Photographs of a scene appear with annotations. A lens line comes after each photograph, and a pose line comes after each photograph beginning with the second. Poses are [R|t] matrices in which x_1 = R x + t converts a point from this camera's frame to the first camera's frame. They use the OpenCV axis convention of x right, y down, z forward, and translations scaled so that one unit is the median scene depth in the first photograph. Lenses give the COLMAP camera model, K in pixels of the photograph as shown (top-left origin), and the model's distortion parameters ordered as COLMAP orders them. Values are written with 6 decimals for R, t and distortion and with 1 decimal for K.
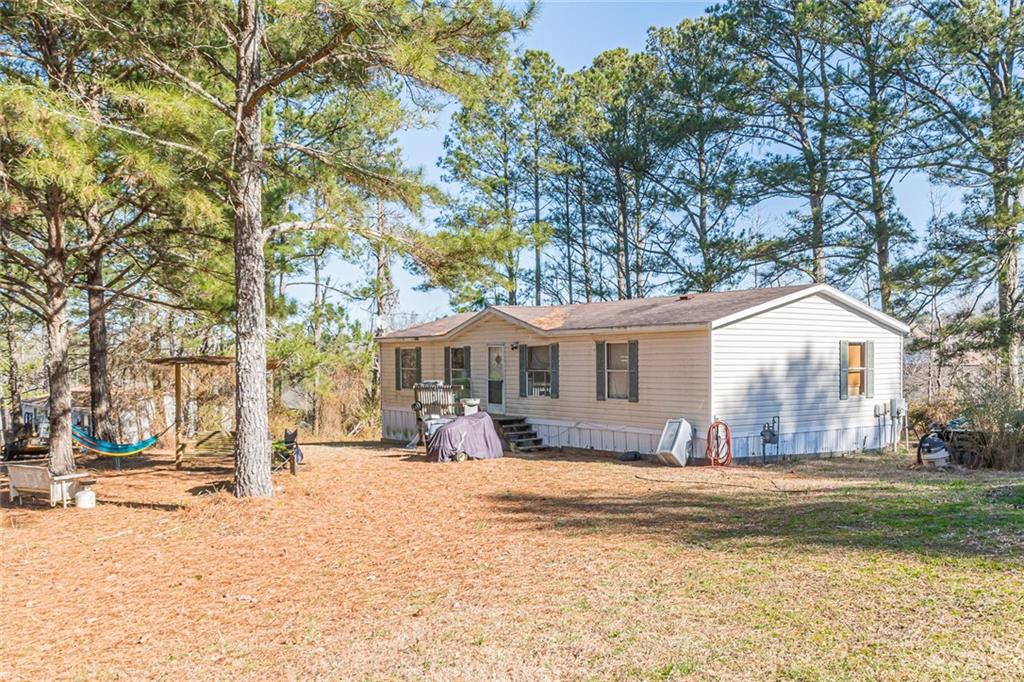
lens RADIAL K [[760.2, 0, 549.9], [0, 760.2, 379.5], [0, 0, 1]] dist [0.008436, -0.000751]
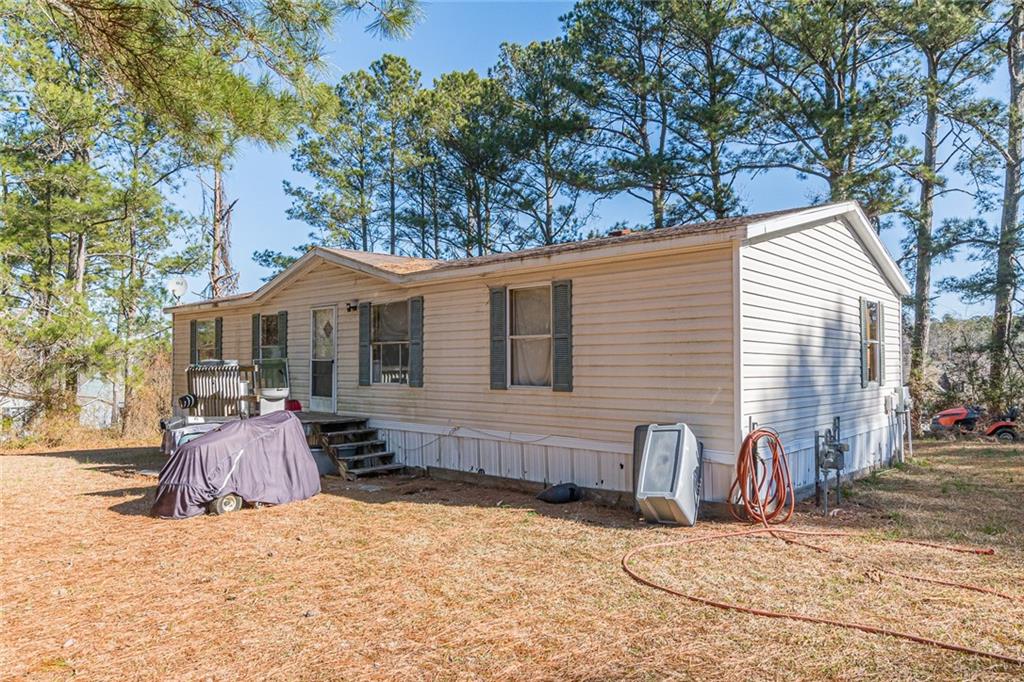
lens RADIAL K [[586.6, 0, 504.9], [0, 586.6, 352.6], [0, 0, 1]] dist [0.004099, 0.000810]
pose [[0.985132, 0.009218, 0.171549, -0.004470], [-0.001511, 0.998986, -0.045001, 0.018209], [-0.171790, 0.044072, 0.984147, 0.518897]]
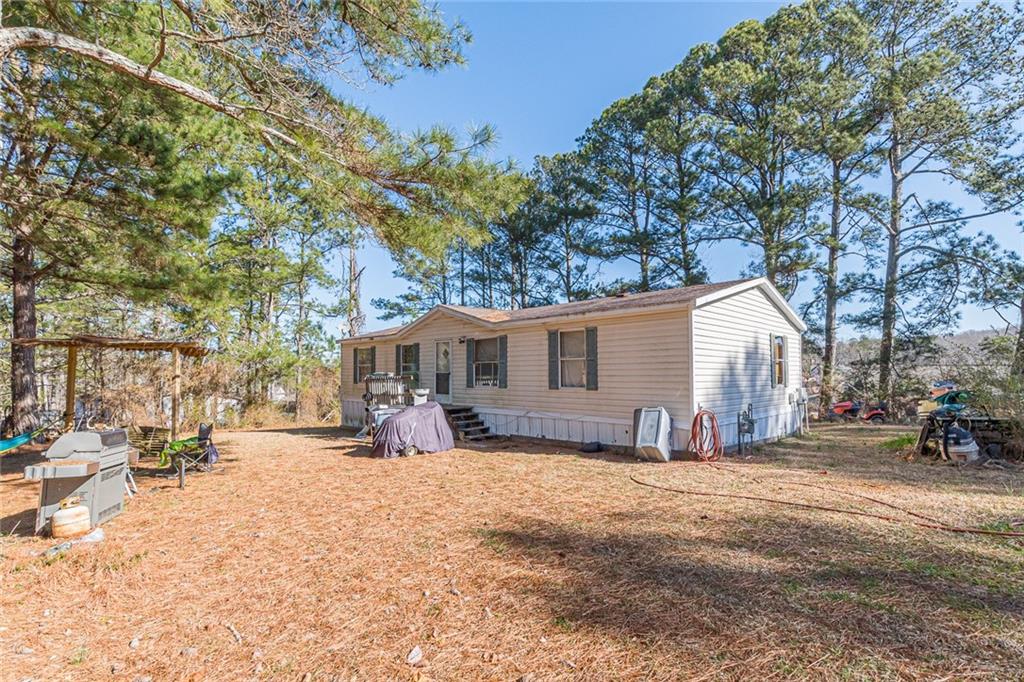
lens RADIAL K [[419.4, 0, 513.2], [0, 419.4, 360.6], [0, 0, 1]] dist [0.017480, -0.002298]
pose [[0.992196, 0.006231, 0.124533, -0.050992], [0.000799, 0.998412, -0.056322, 0.019361], [-0.124686, 0.055982, 0.990616, 0.423011]]
